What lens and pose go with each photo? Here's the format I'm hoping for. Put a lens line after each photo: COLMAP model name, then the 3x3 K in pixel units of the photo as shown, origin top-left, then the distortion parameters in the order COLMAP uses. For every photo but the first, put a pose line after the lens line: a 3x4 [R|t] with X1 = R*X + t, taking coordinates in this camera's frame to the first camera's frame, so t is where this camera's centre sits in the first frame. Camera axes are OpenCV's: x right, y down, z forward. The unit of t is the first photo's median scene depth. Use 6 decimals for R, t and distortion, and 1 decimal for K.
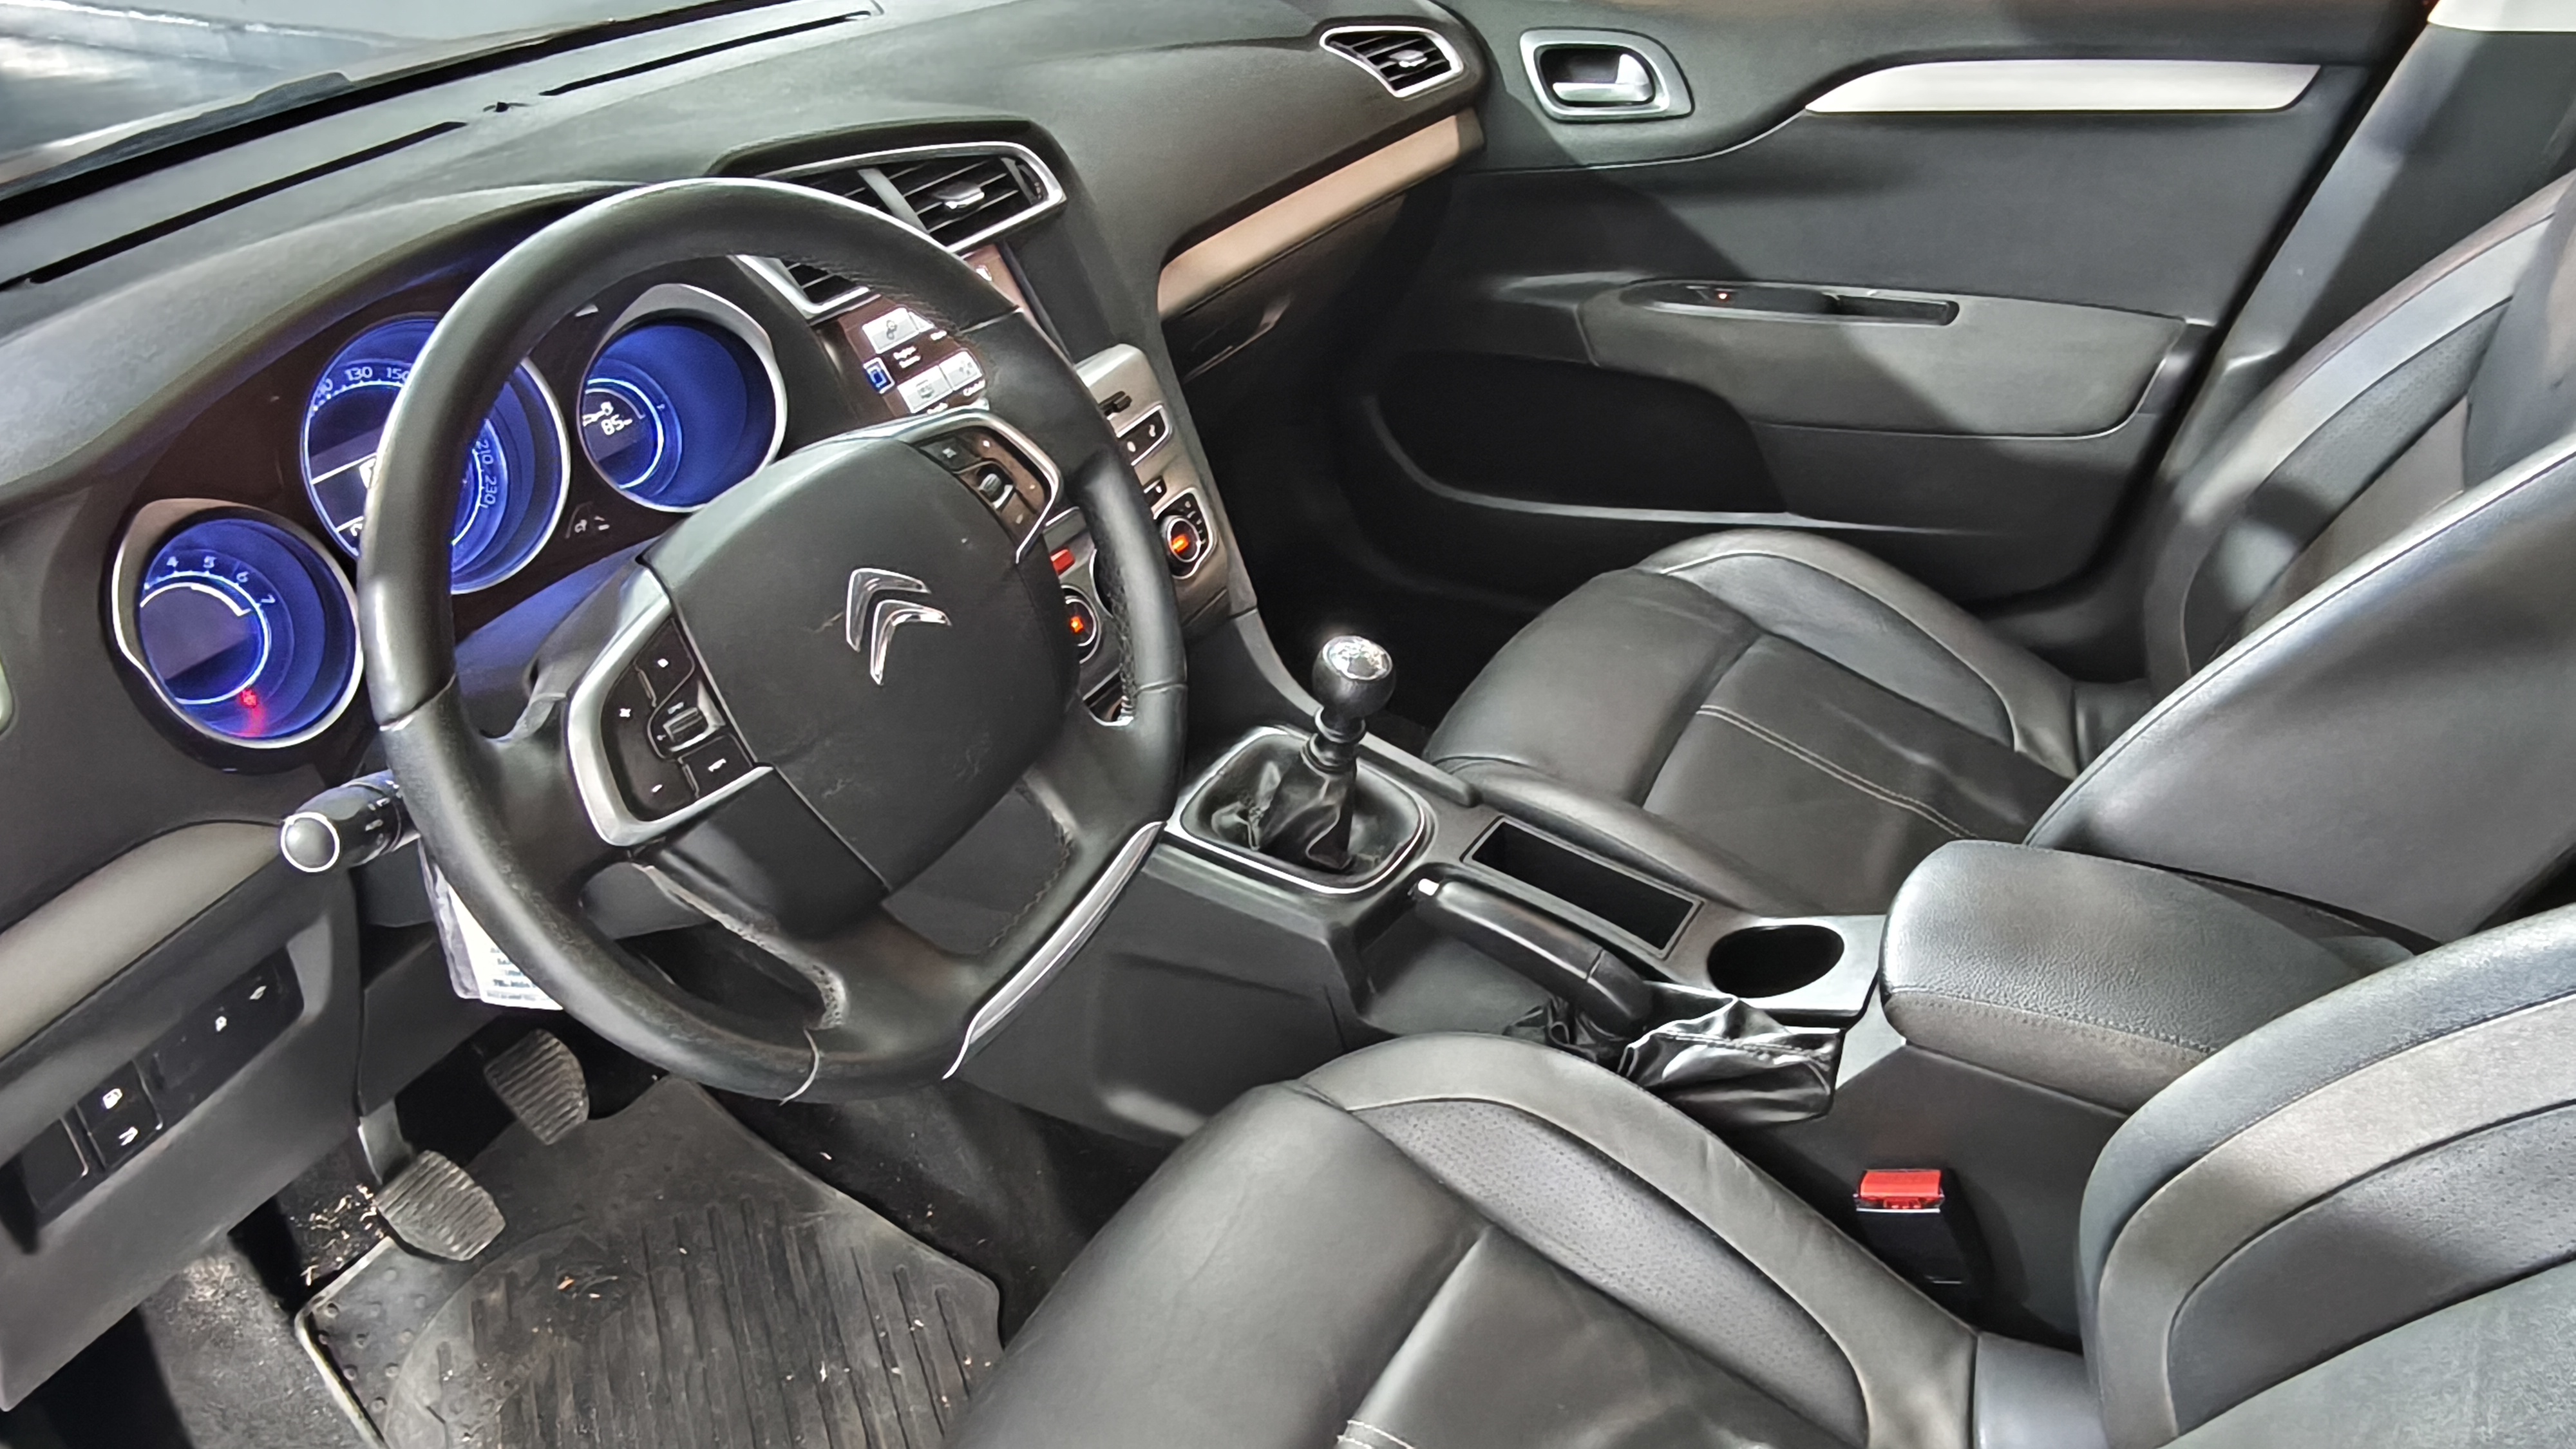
lens RADIAL K [[1595.1, 0, 1239.9], [0, 1595.1, 717.0], [0, 0, 1]] dist [0.021458, -0.002051]
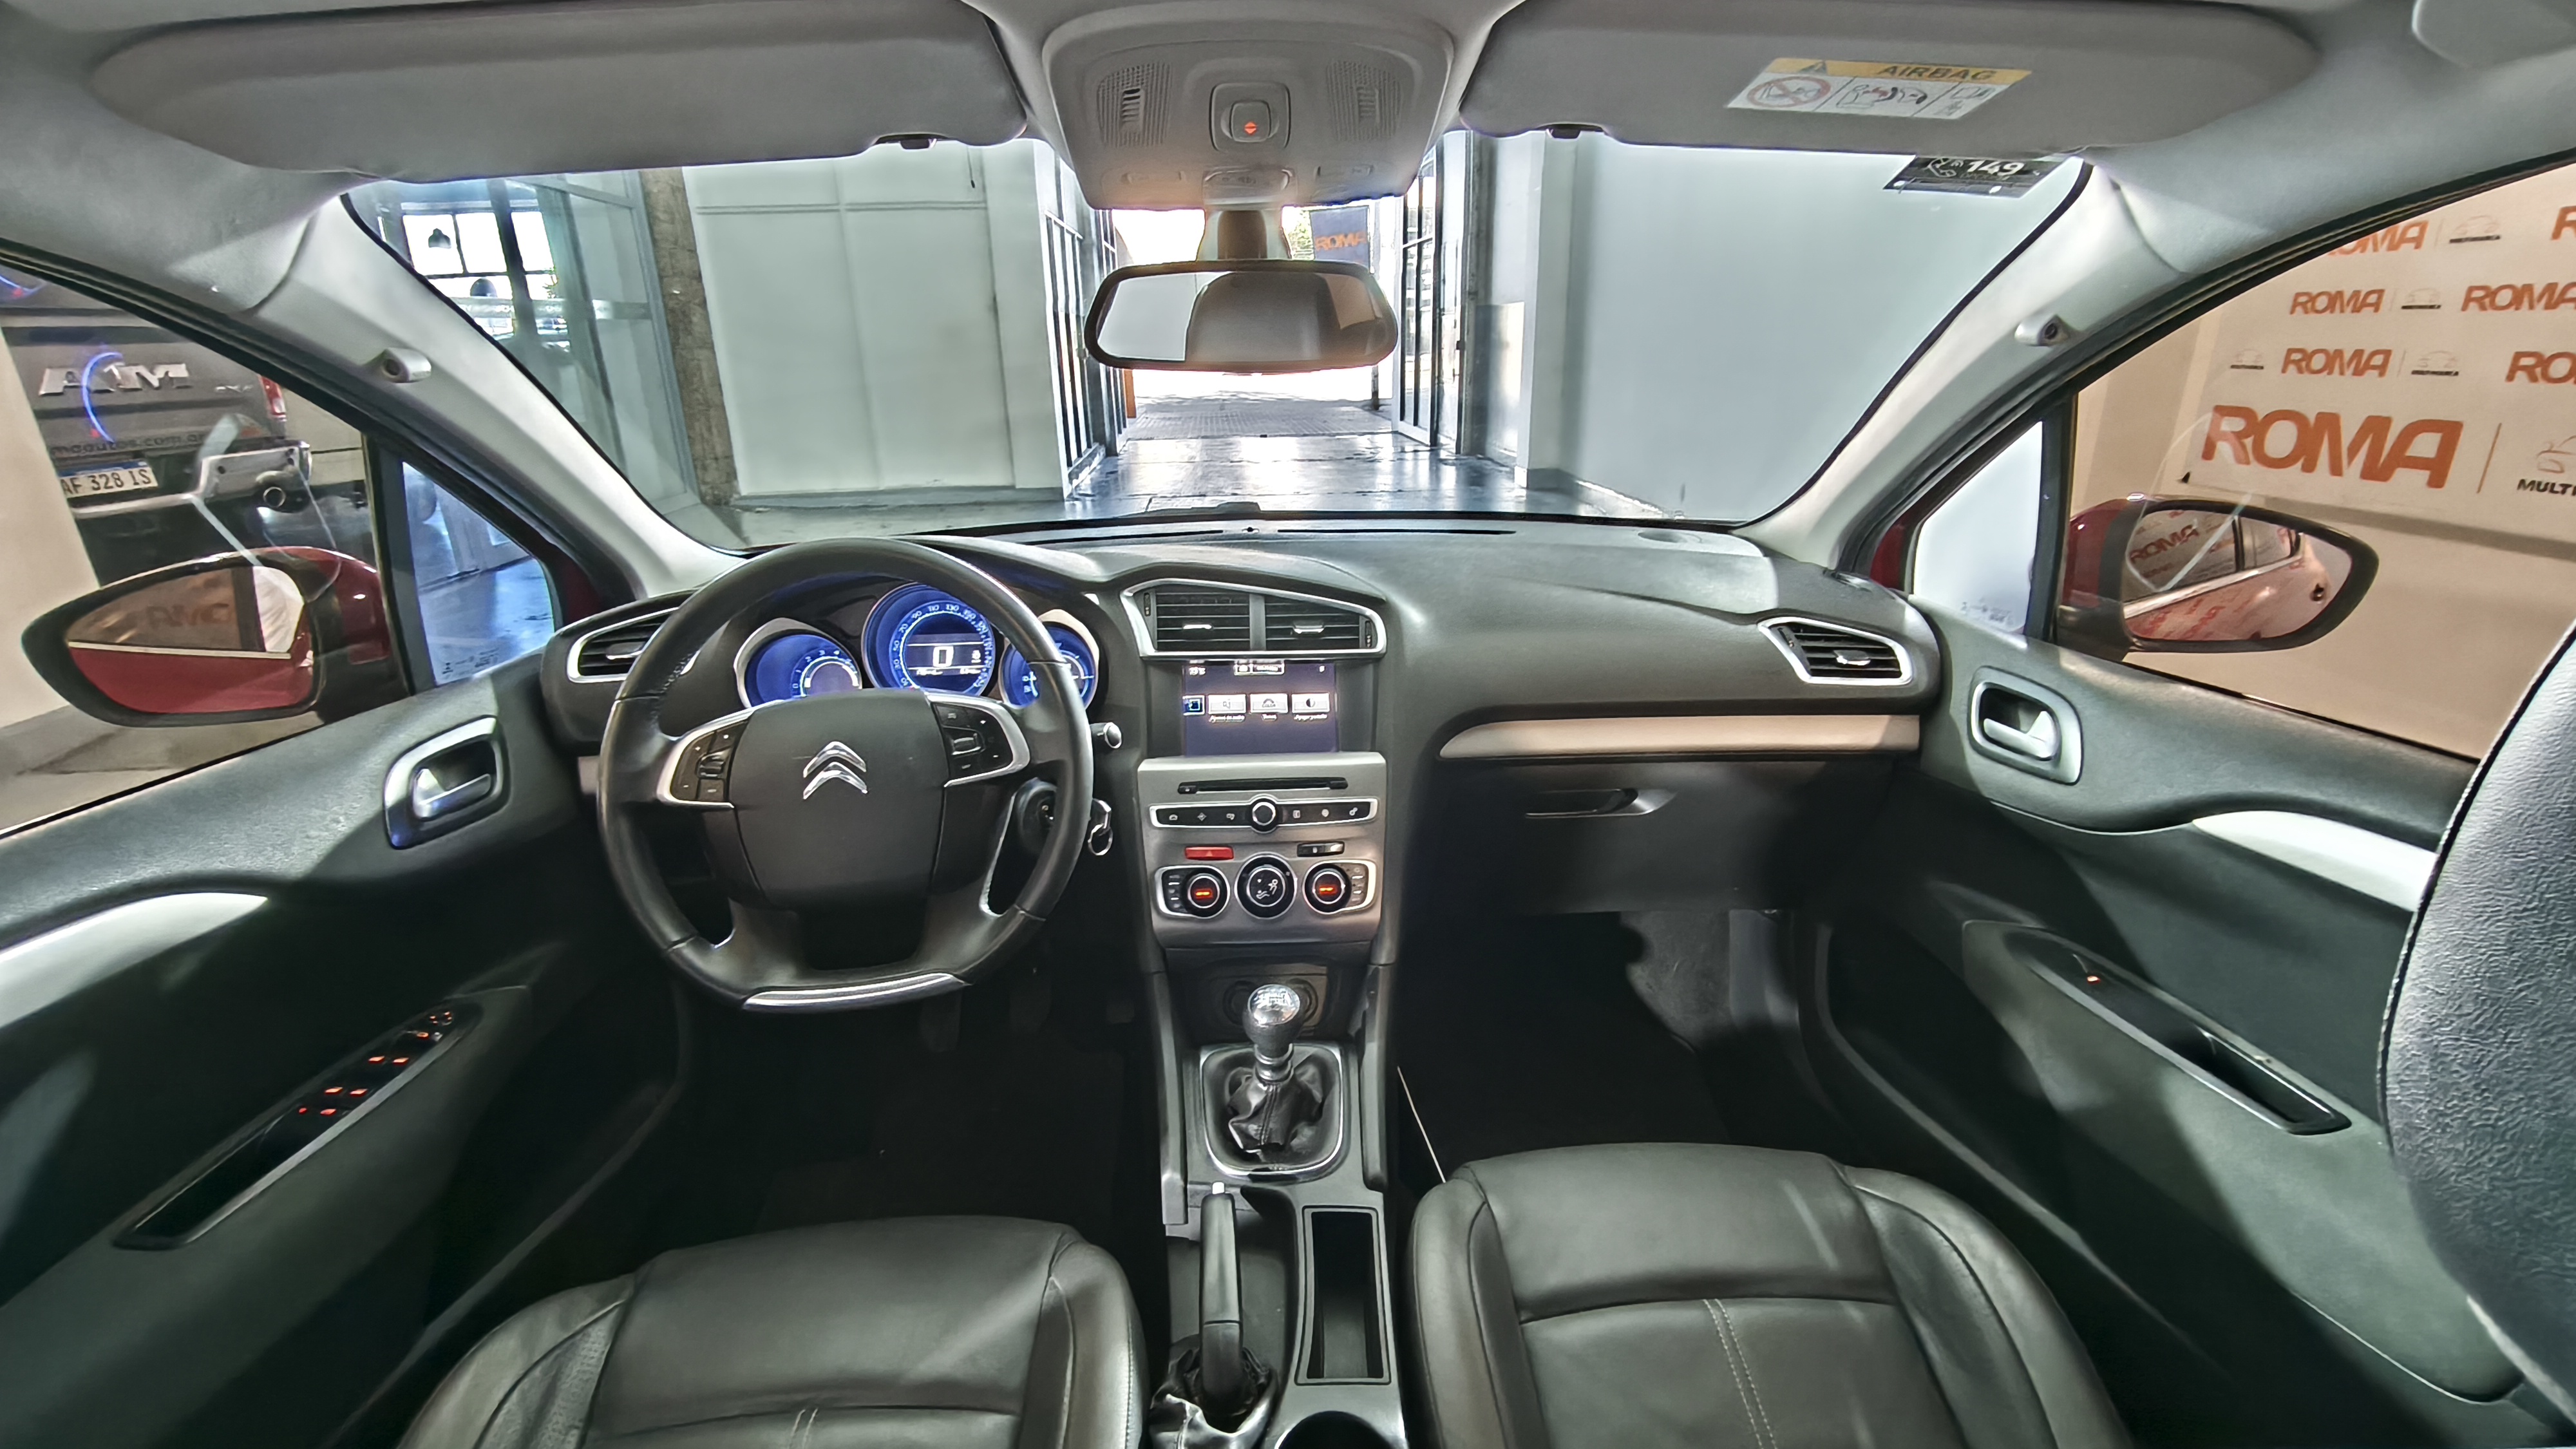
lens RADIAL K [[1069.7, 0, 1288.0], [0, 1069.7, 724.5], [0, 0, 1]] dist [0.007071, -0.006150]
pose [[0.582066, 0.325091, -0.745329, 0.609078], [-0.487081, 0.873357, 0.000546, -0.225219], [0.651115, 0.362718, 0.666697, 0.310872]]
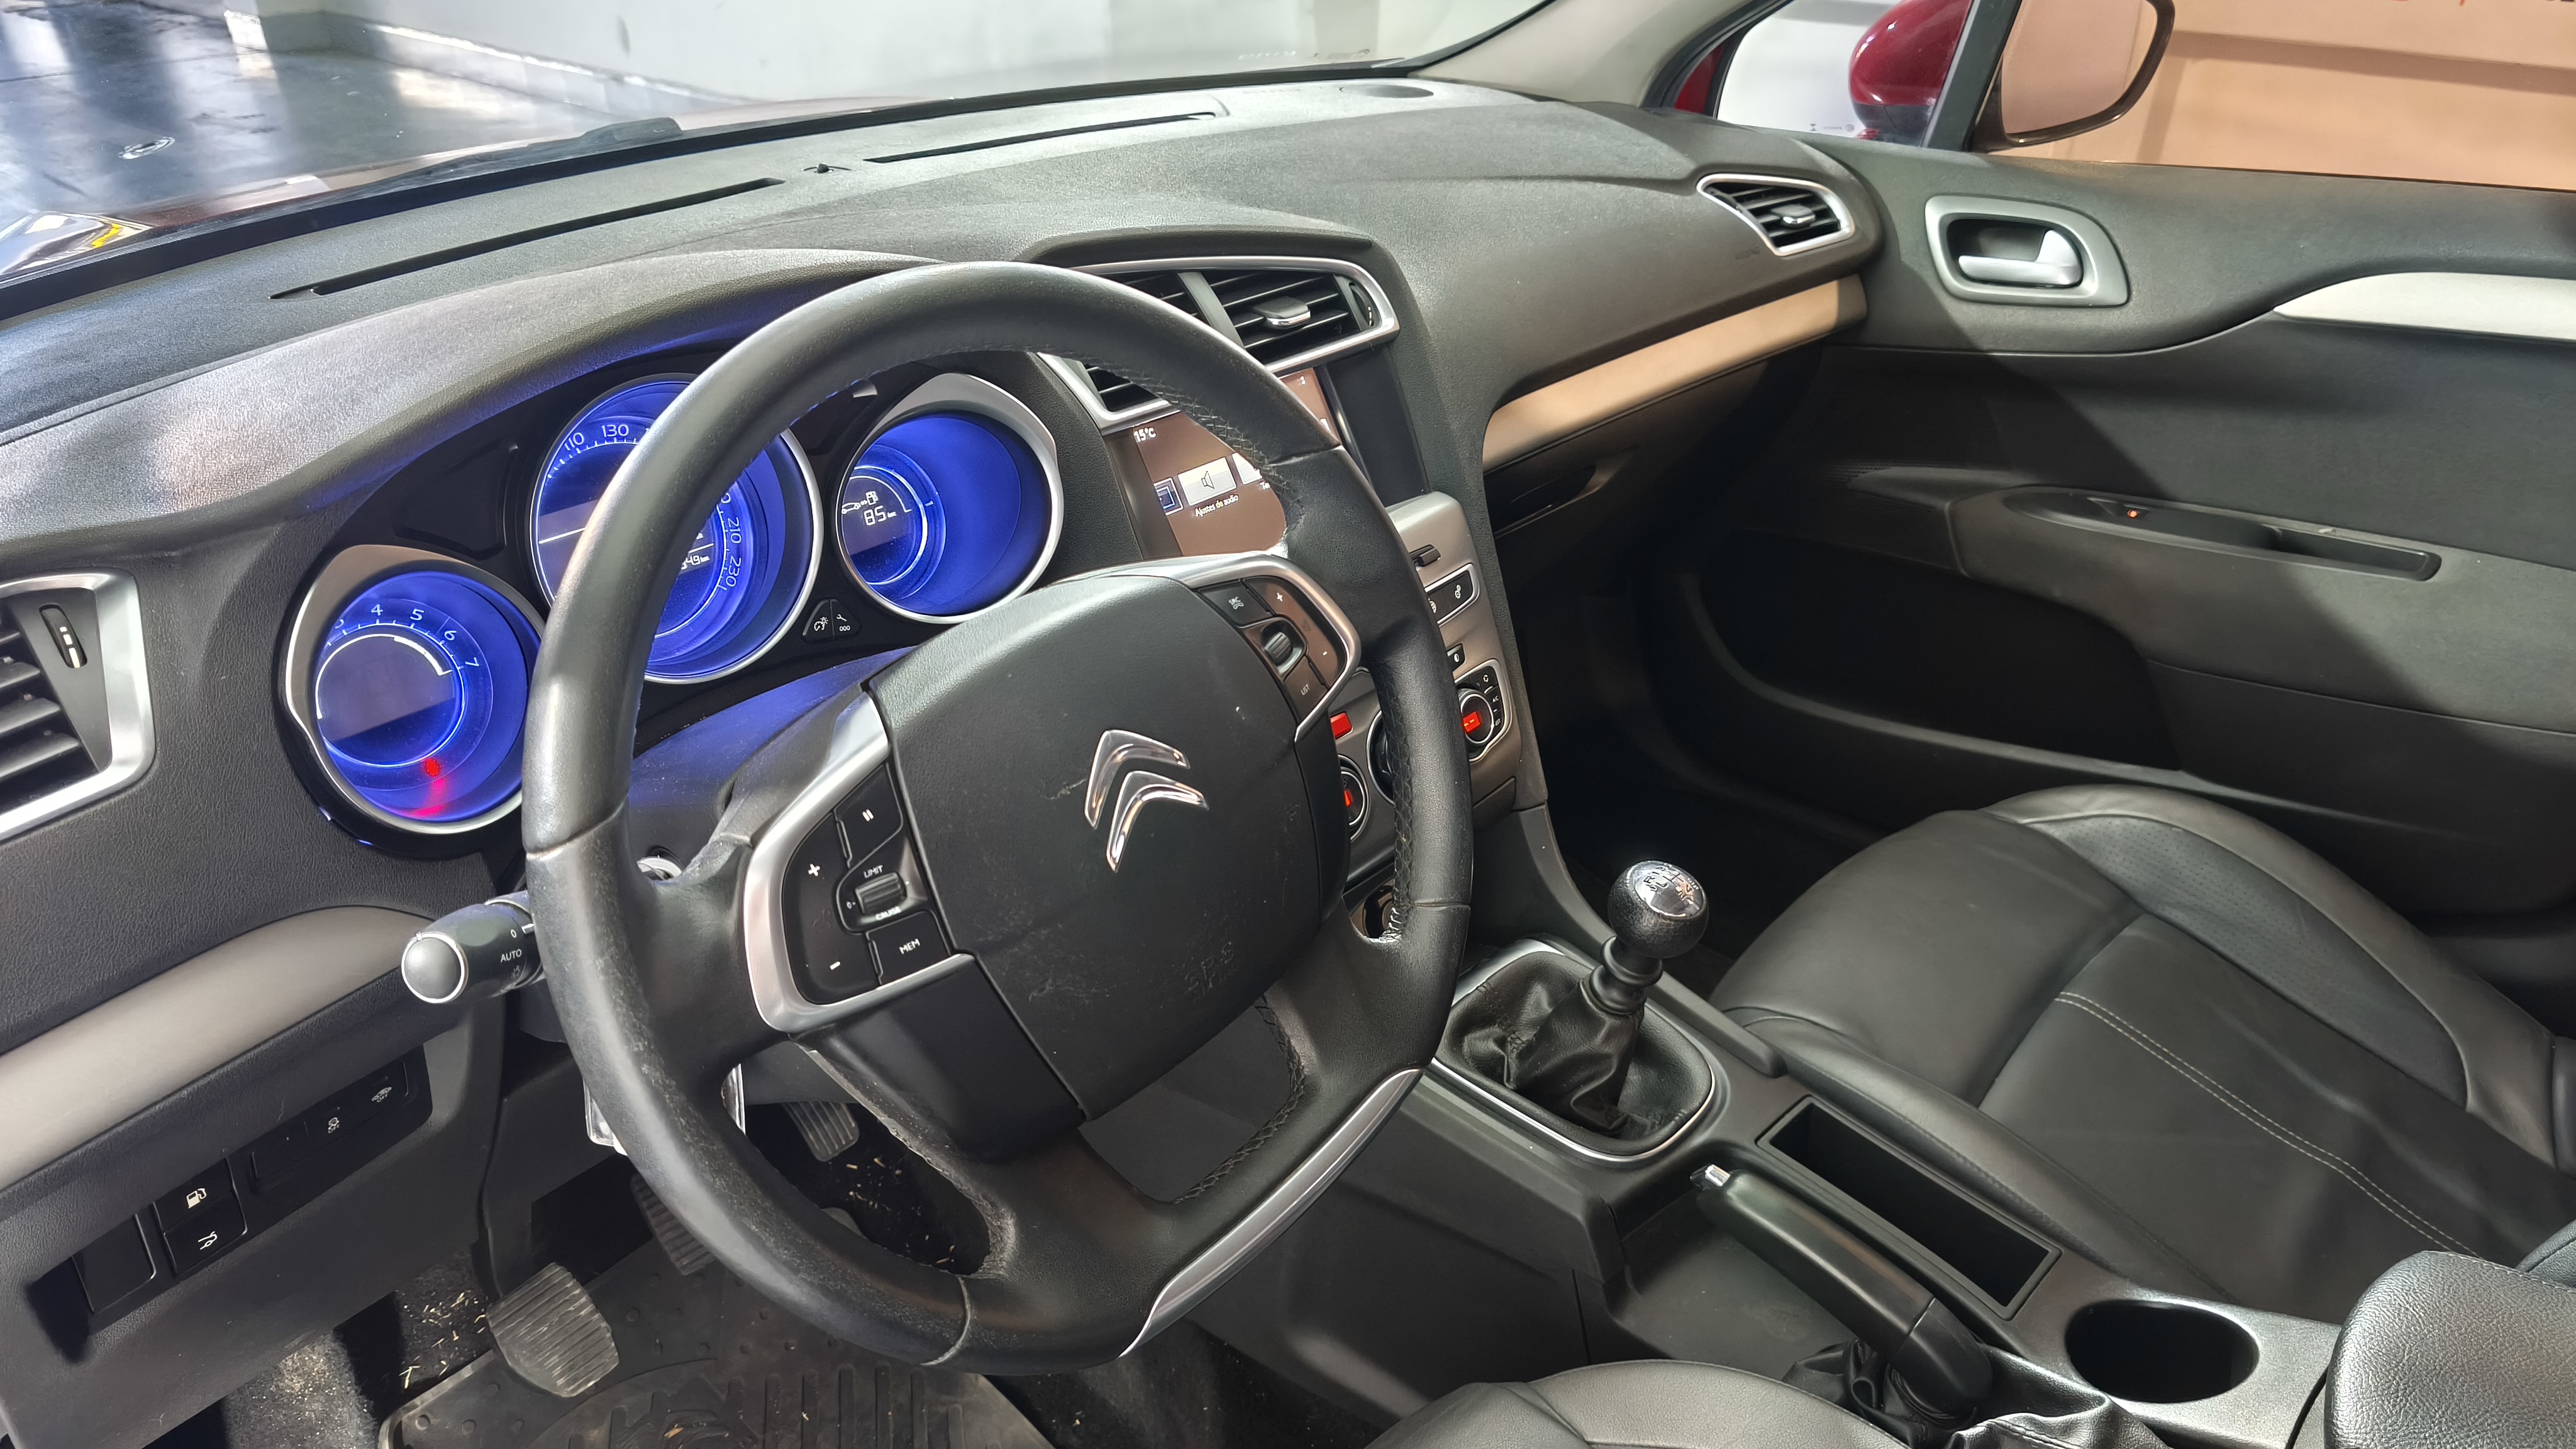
lens RADIAL K [[1645.1, 0, 1288.0], [0, 1645.1, 724.5], [0, 0, 1]] dist [0.063694, 0.000355]
pose [[0.982744, 0.137389, -0.123848, -0.024646], [-0.146741, 0.986708, -0.069812, -0.029569], [0.112610, 0.086780, 0.989842, 0.091784]]
